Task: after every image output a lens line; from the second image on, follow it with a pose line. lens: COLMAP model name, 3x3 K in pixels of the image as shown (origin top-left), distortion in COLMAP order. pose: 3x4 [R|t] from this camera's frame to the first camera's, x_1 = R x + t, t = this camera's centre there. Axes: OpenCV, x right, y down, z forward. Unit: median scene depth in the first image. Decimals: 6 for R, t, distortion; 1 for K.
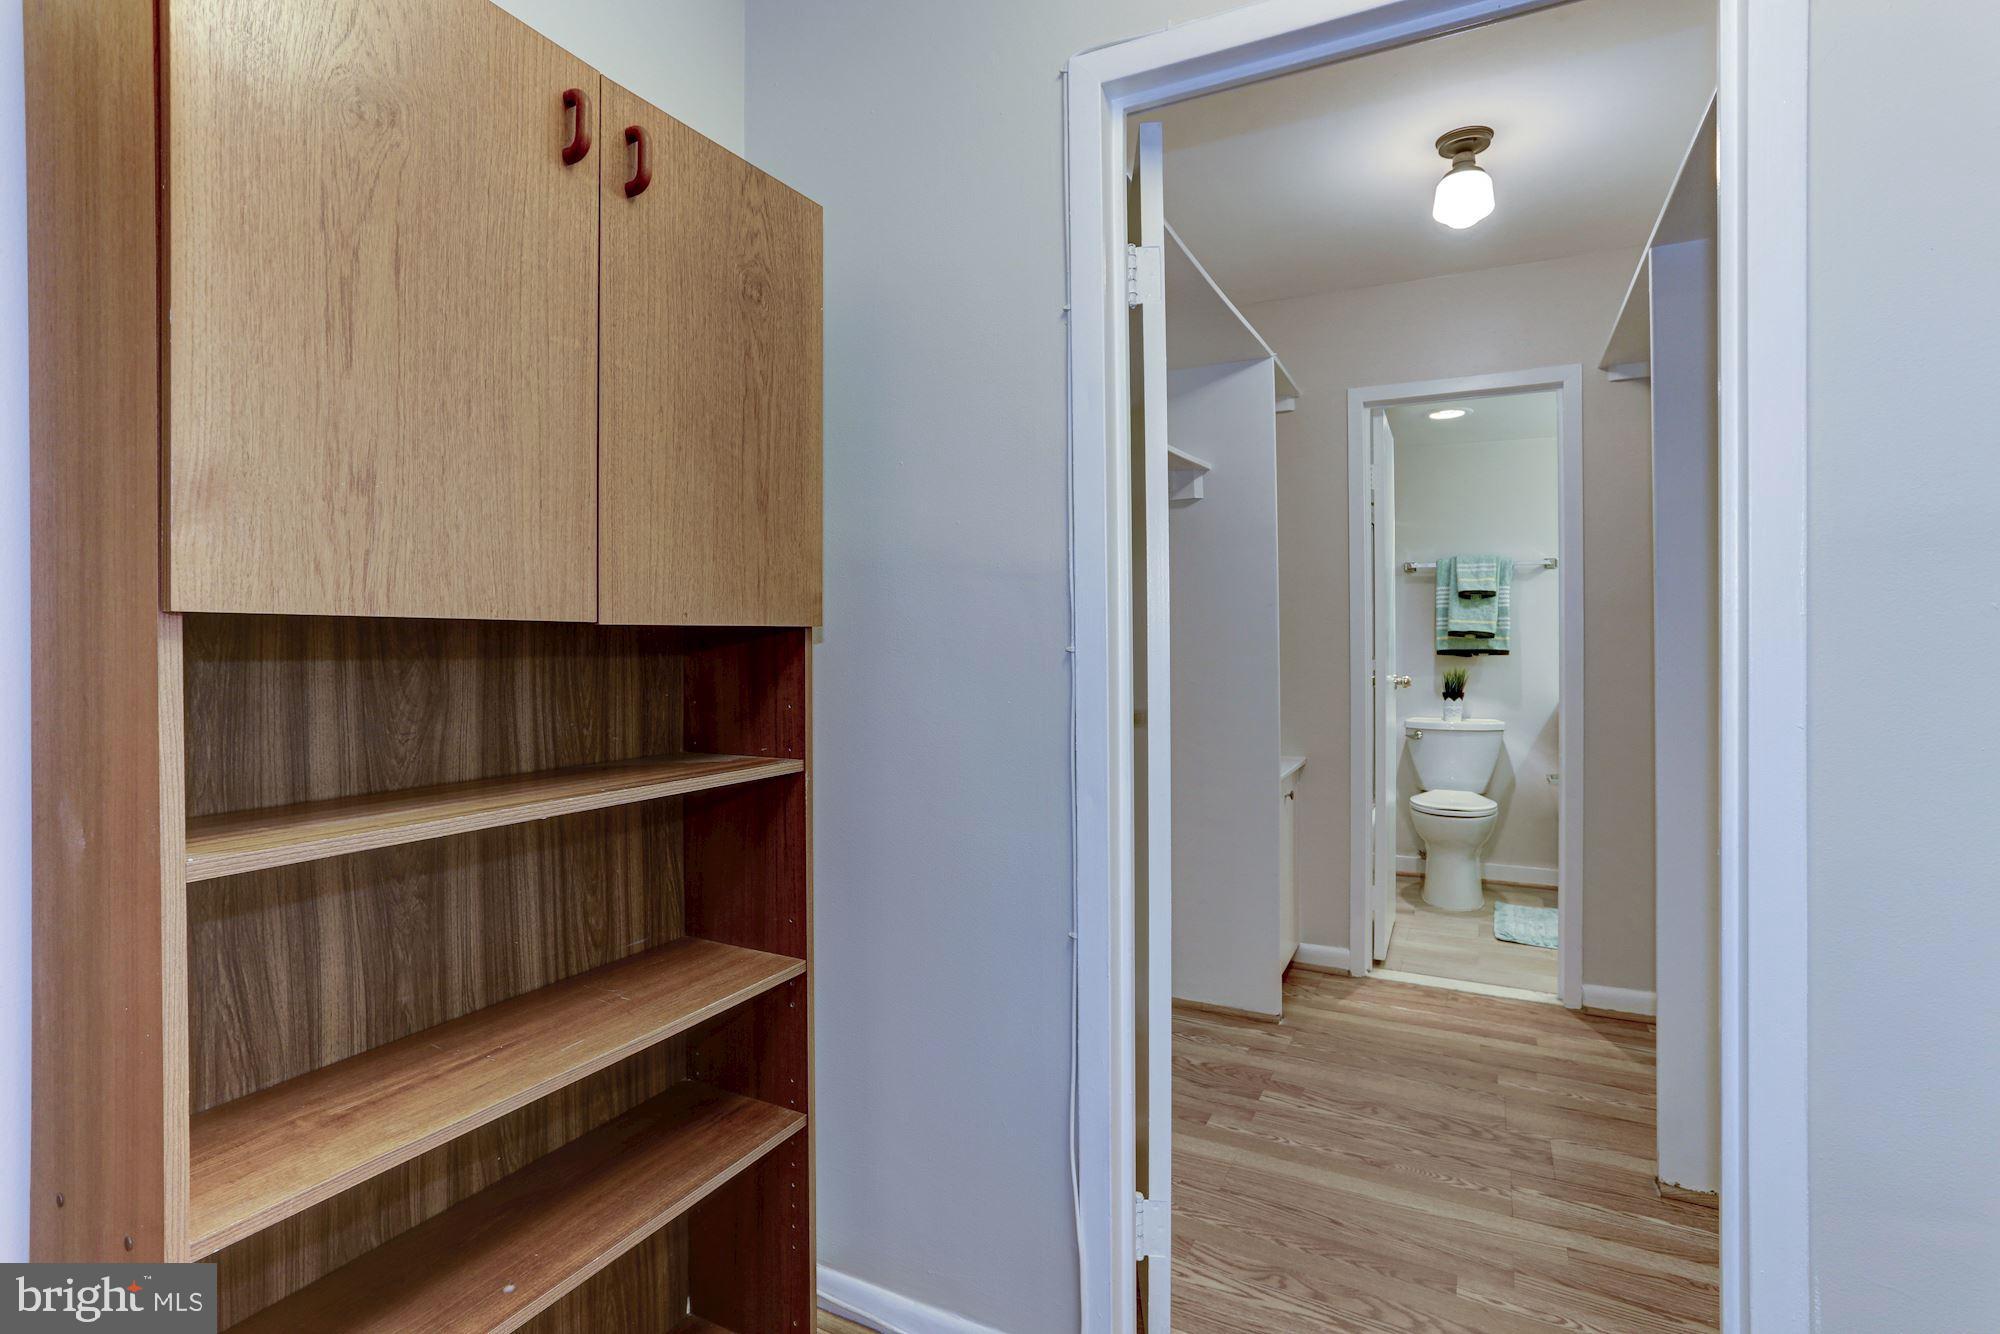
lens RADIAL K [[970.3, 0, 984.9], [0, 970.3, 640.0], [0, 0, 1]] dist [-0.057052, 0.036633]
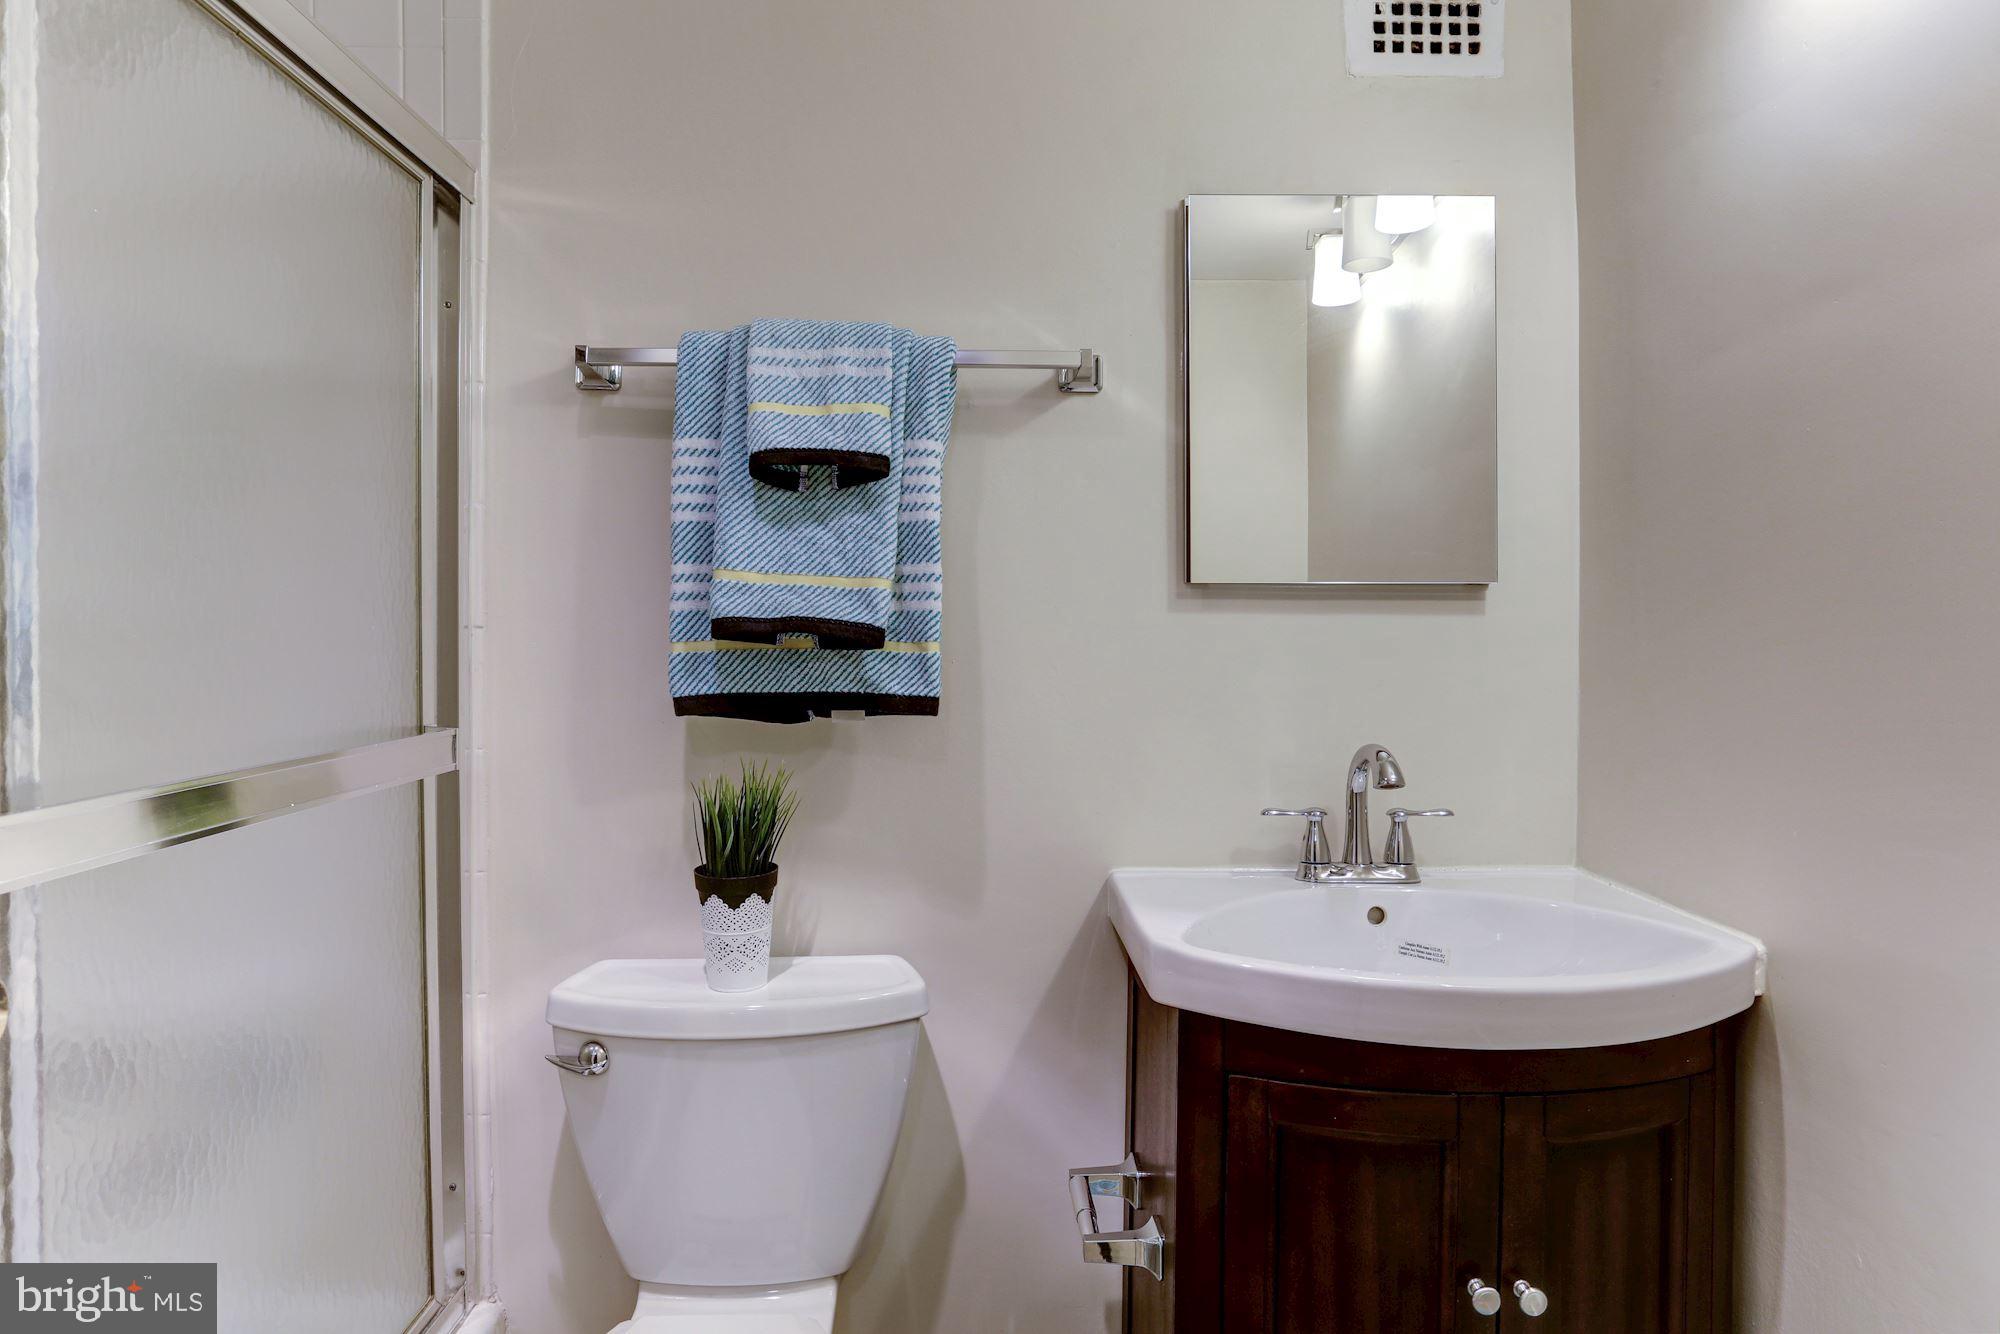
lens RADIAL K [[1141.3, 0, 991.5], [0, 1141.3, 645.0], [0, 0, 1]] dist [-0.032018, 0.000318]
pose [[0.875610, -0.001406, 0.483016, 0.598623], [0.001379, 0.999999, 0.000411, -0.003956], [-0.483017, 0.000306, 0.875611, 1.053730]]
